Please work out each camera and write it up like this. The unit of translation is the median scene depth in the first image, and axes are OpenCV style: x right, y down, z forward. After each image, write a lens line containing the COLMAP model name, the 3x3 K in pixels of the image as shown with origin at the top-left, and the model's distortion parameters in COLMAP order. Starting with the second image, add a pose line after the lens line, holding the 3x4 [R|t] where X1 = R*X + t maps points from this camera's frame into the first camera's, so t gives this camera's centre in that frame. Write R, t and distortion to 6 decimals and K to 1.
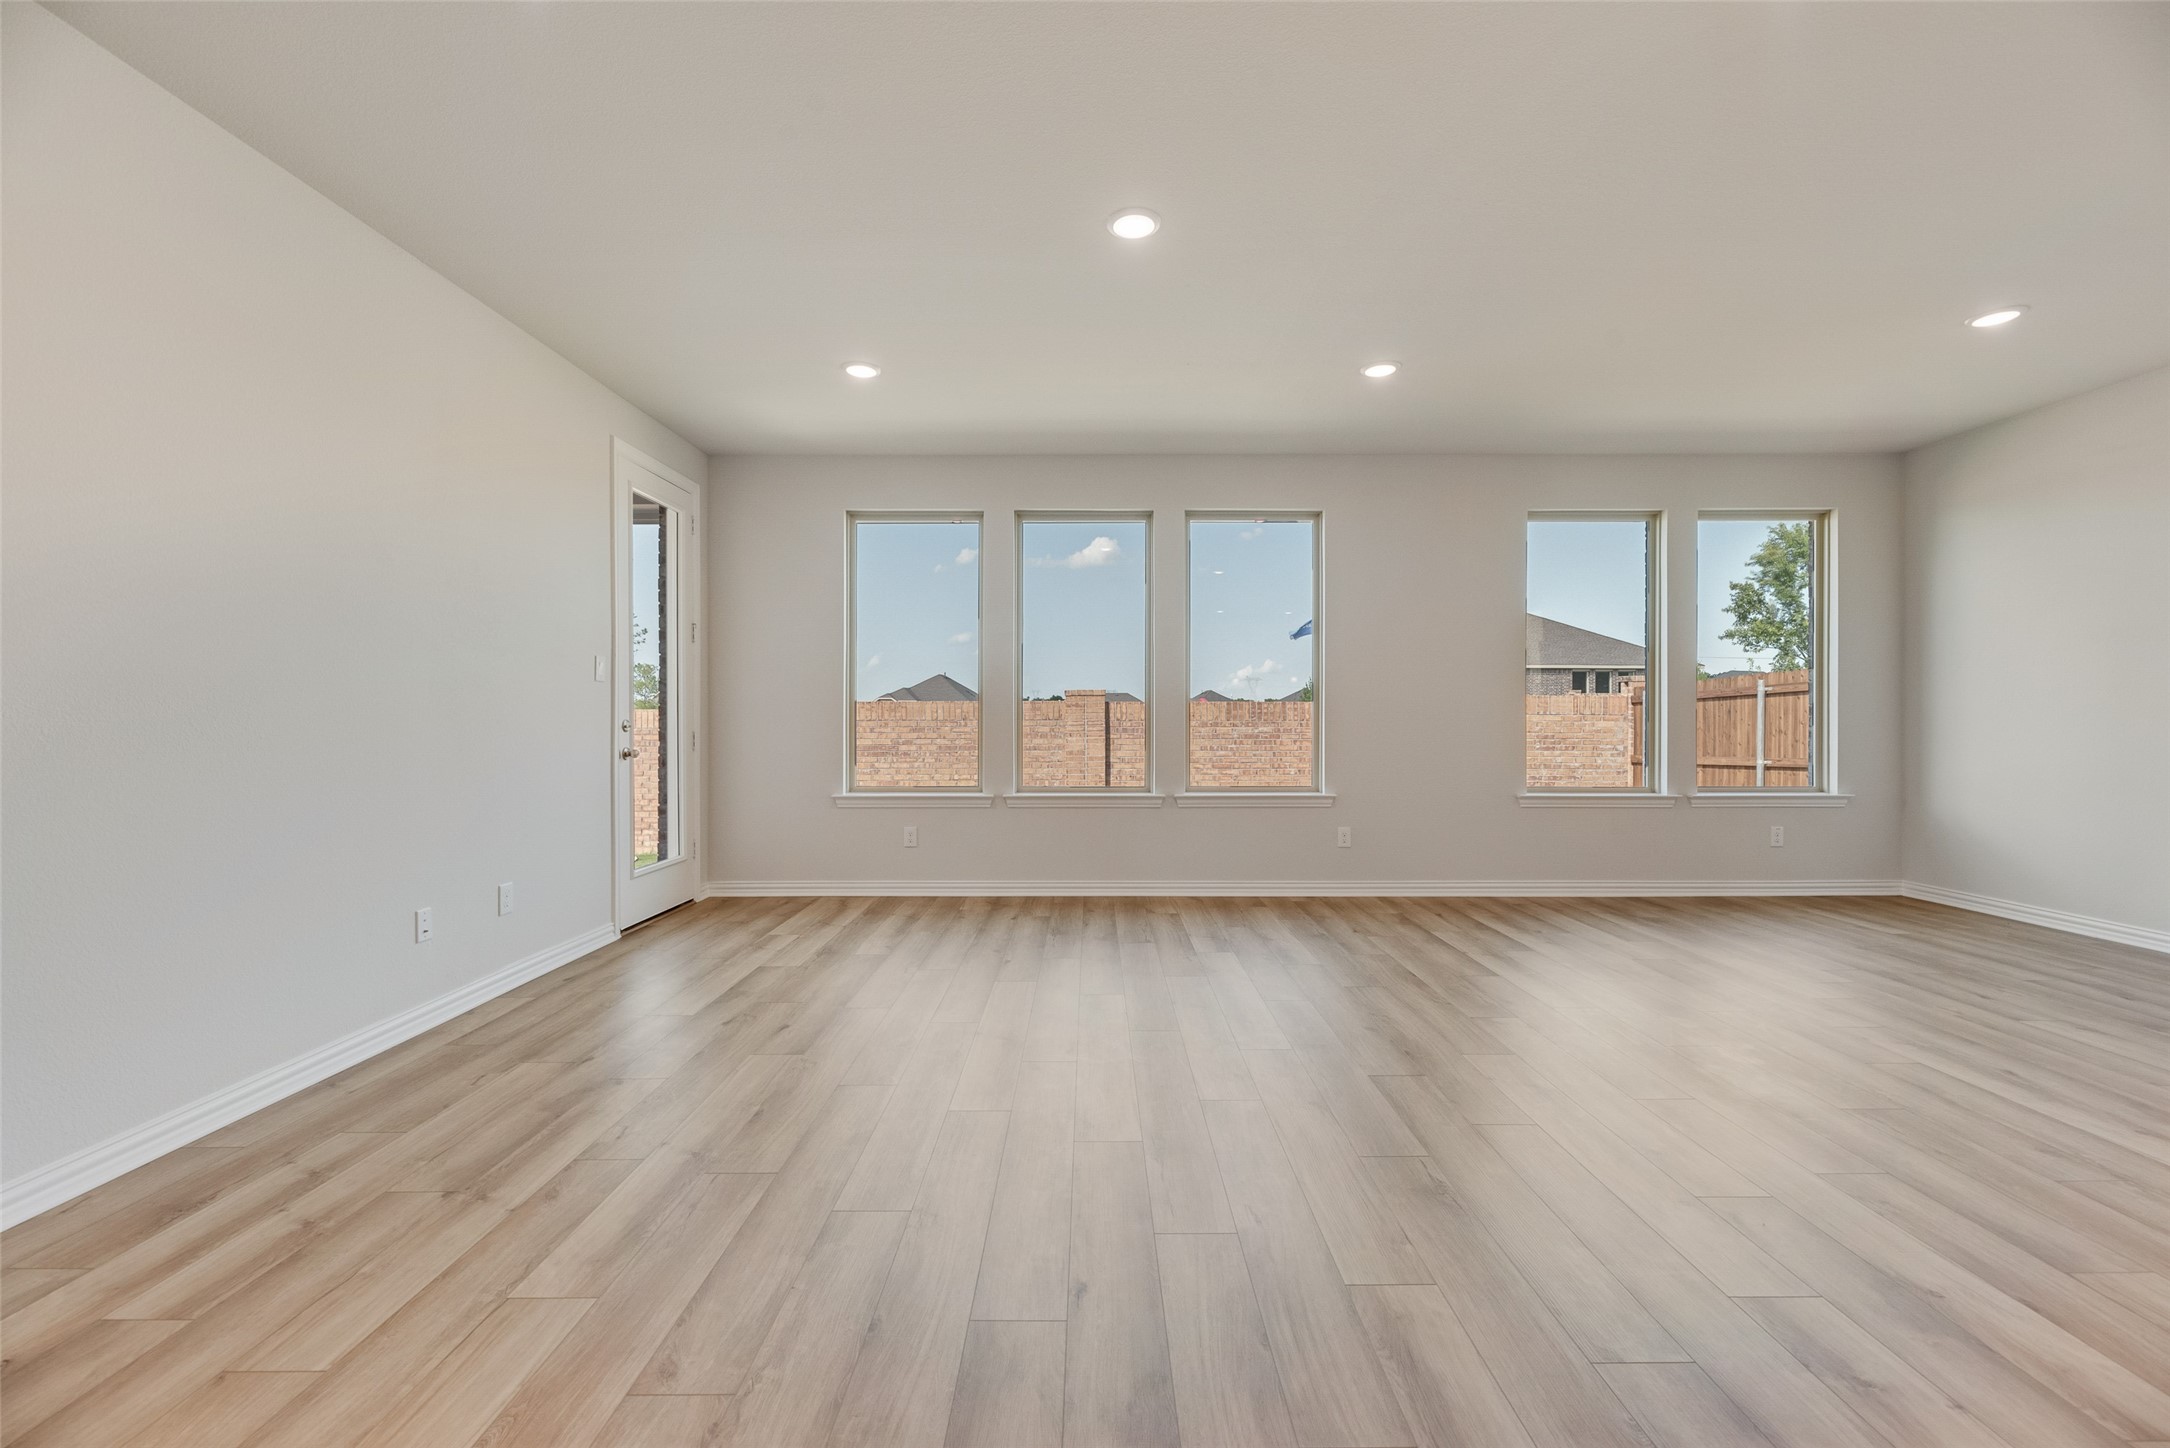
lens RADIAL K [[879.5, 0, 1091.5], [0, 879.5, 722.7], [0, 0, 1]] dist [0.002053, -0.002060]
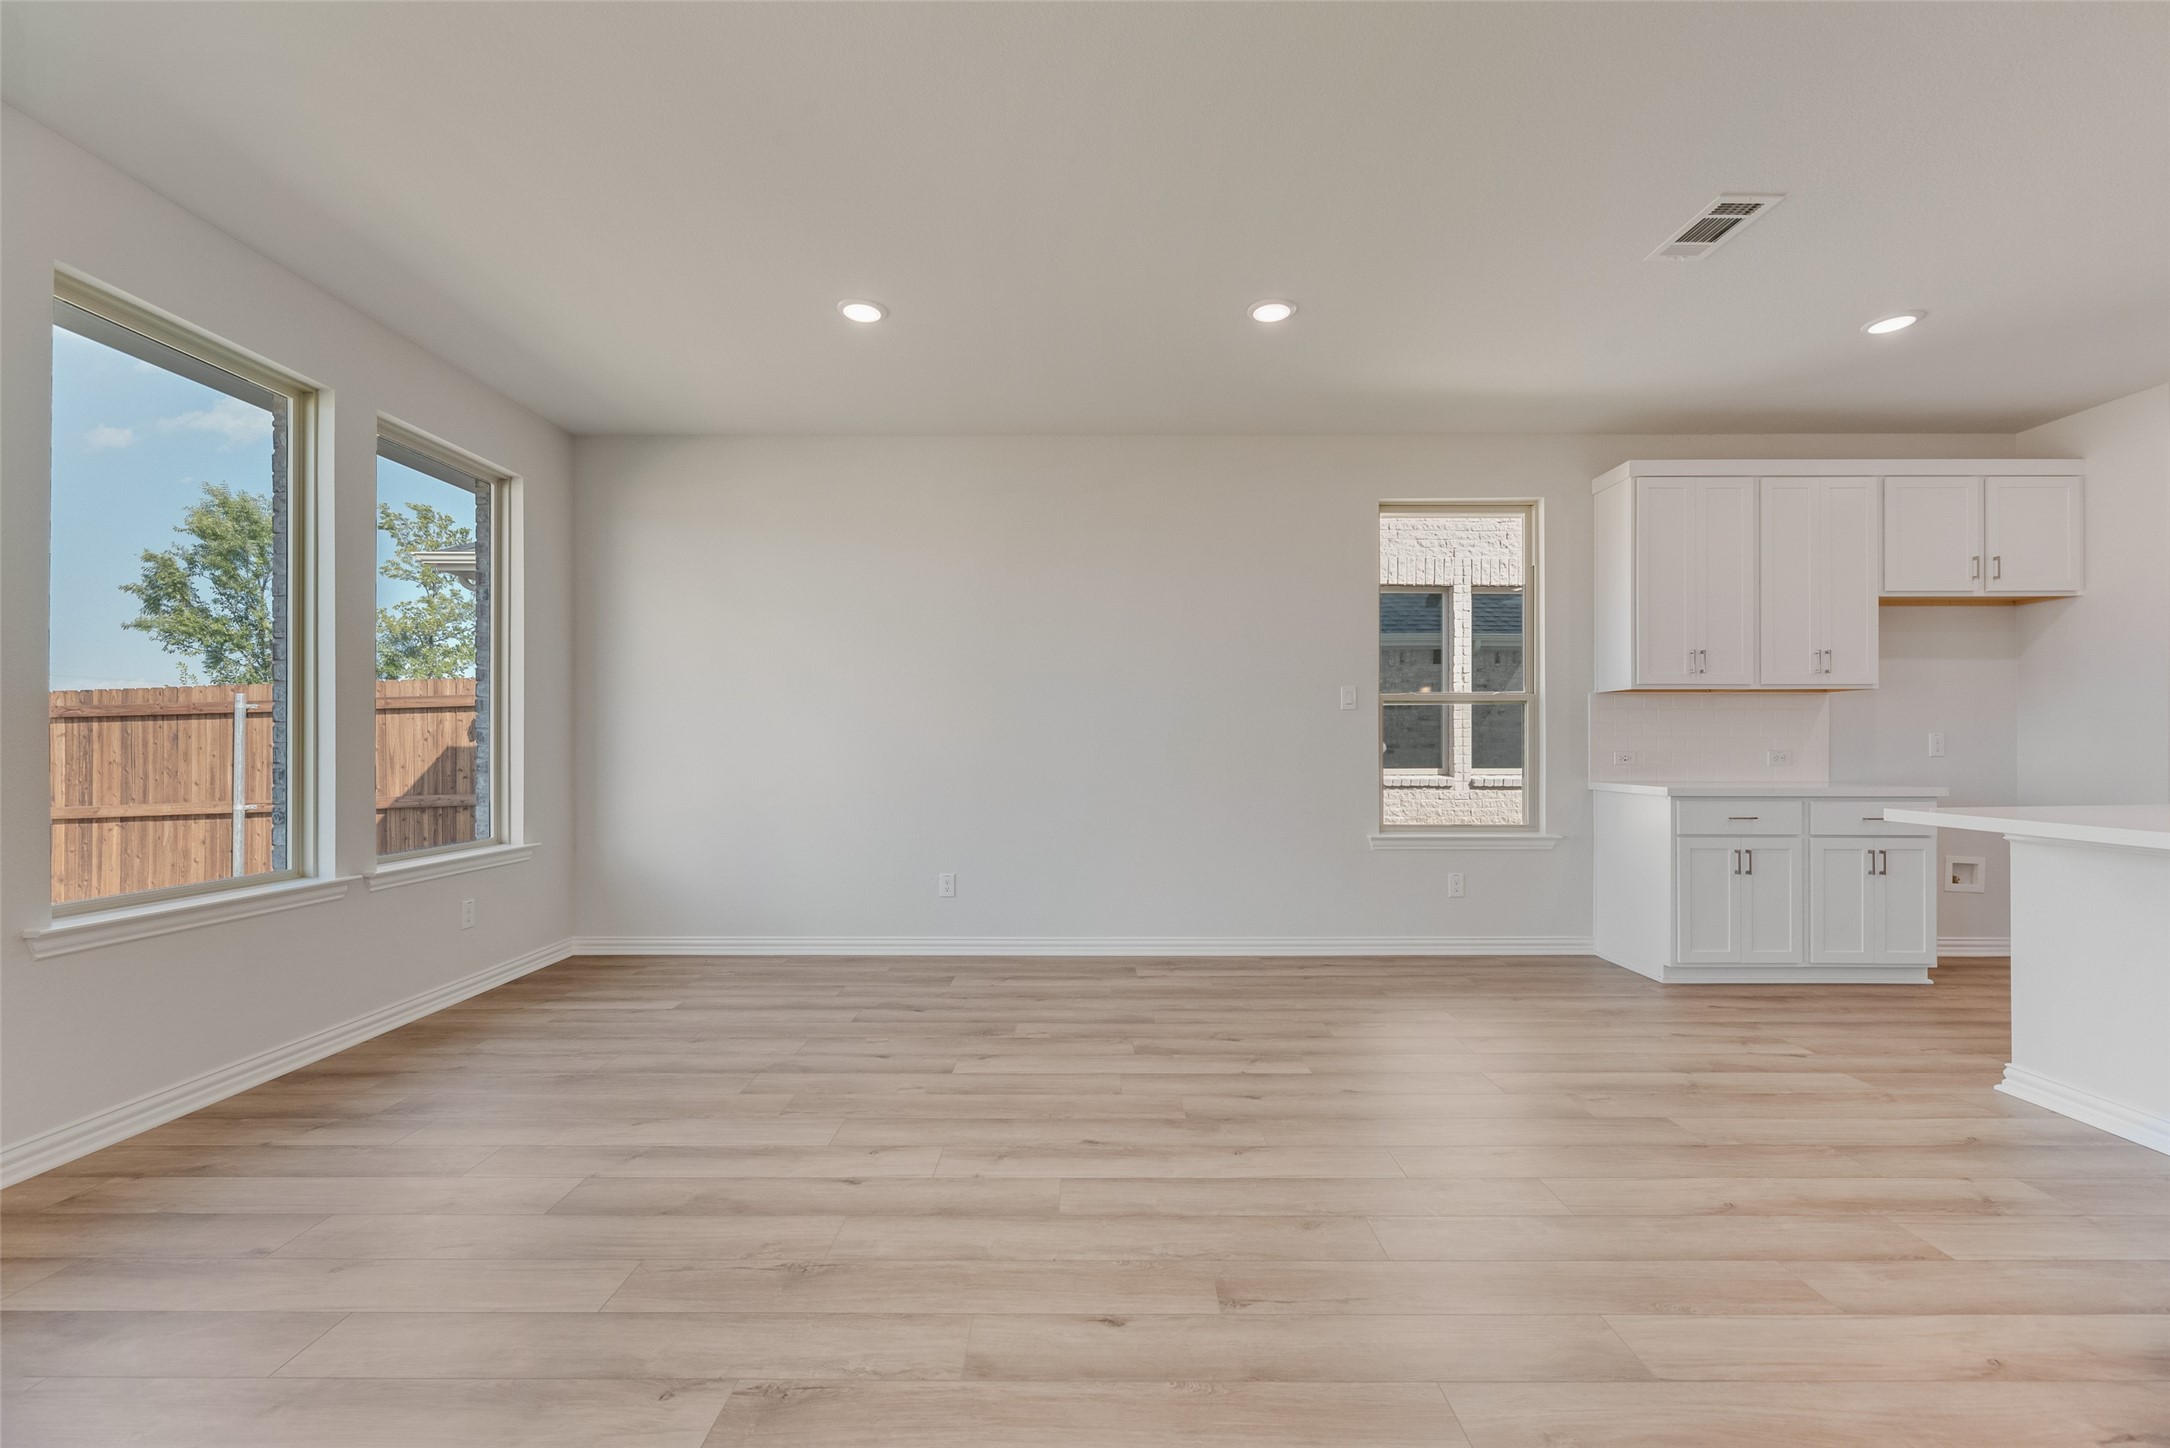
lens RADIAL K [[879.5, 0, 1087.9], [0, 879.5, 741.4], [0, 0, 1]] dist [0.002053, -0.002060]
pose [[0.003454, 0.004492, 0.999984, 0.067920], [0.004447, 0.999980, -0.004507, -0.004687], [-0.999984, 0.004463, 0.003434, 0.486917]]
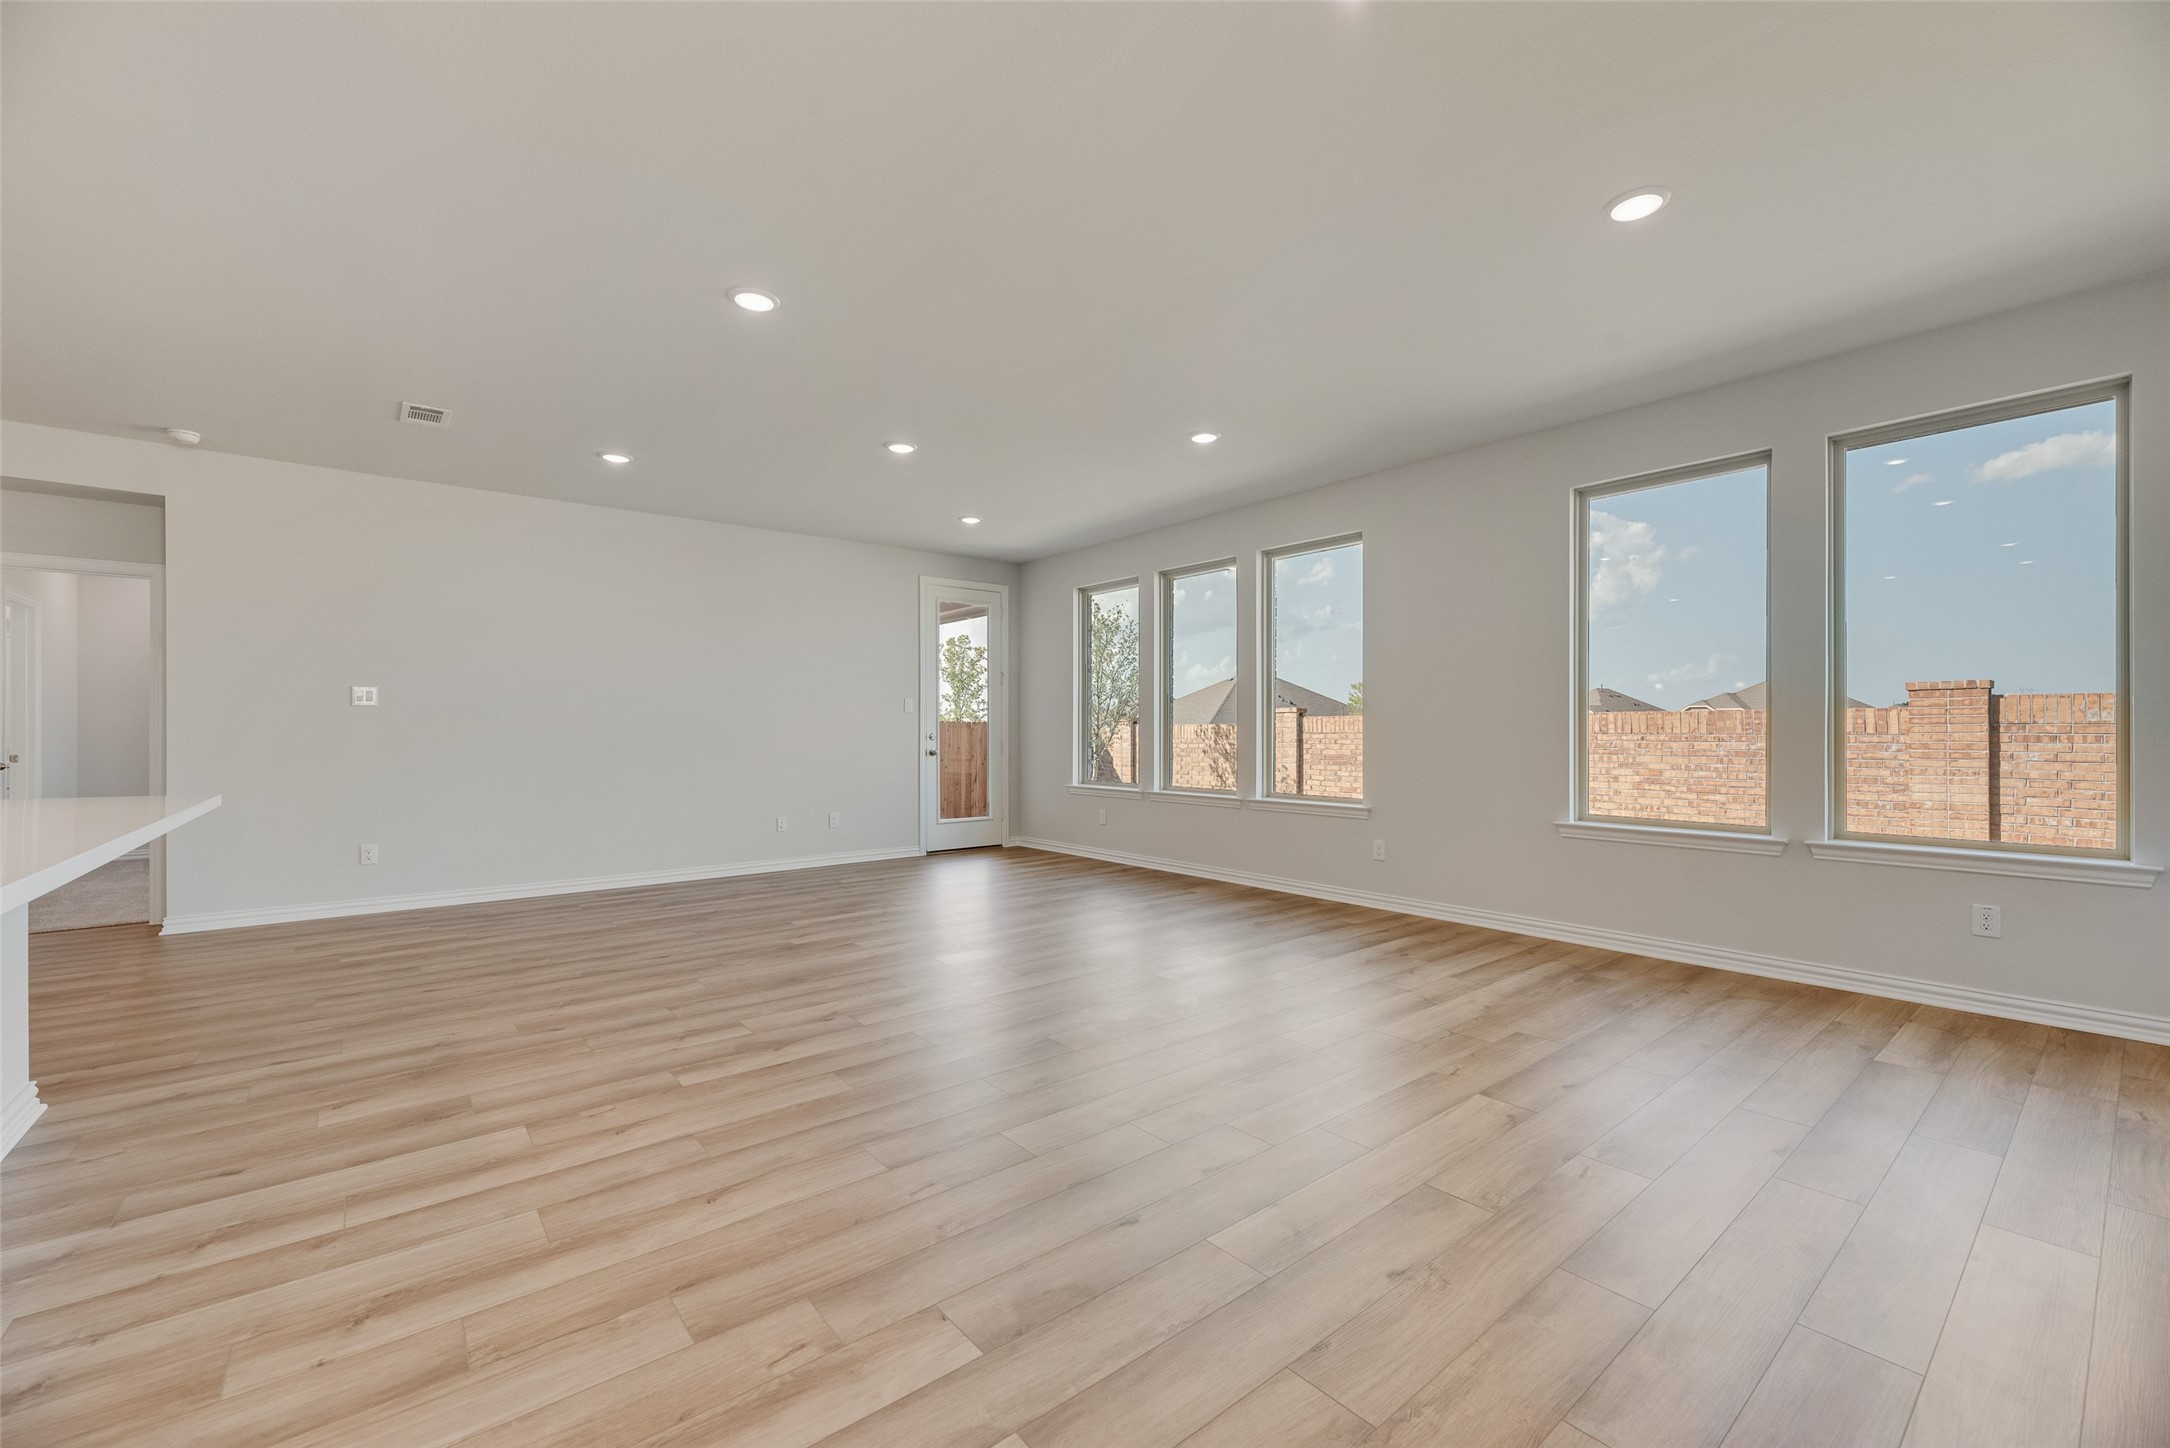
lens RADIAL K [[879.5, 0, 1094.3], [0, 879.5, 725.8], [0, 0, 1]] dist [0.002053, -0.002060]
pose [[0.640239, -0.004638, -0.768162, 0.840252], [-0.002294, 0.999966, -0.007950, -0.004395], [0.768172, 0.006852, 0.640207, 0.097190]]
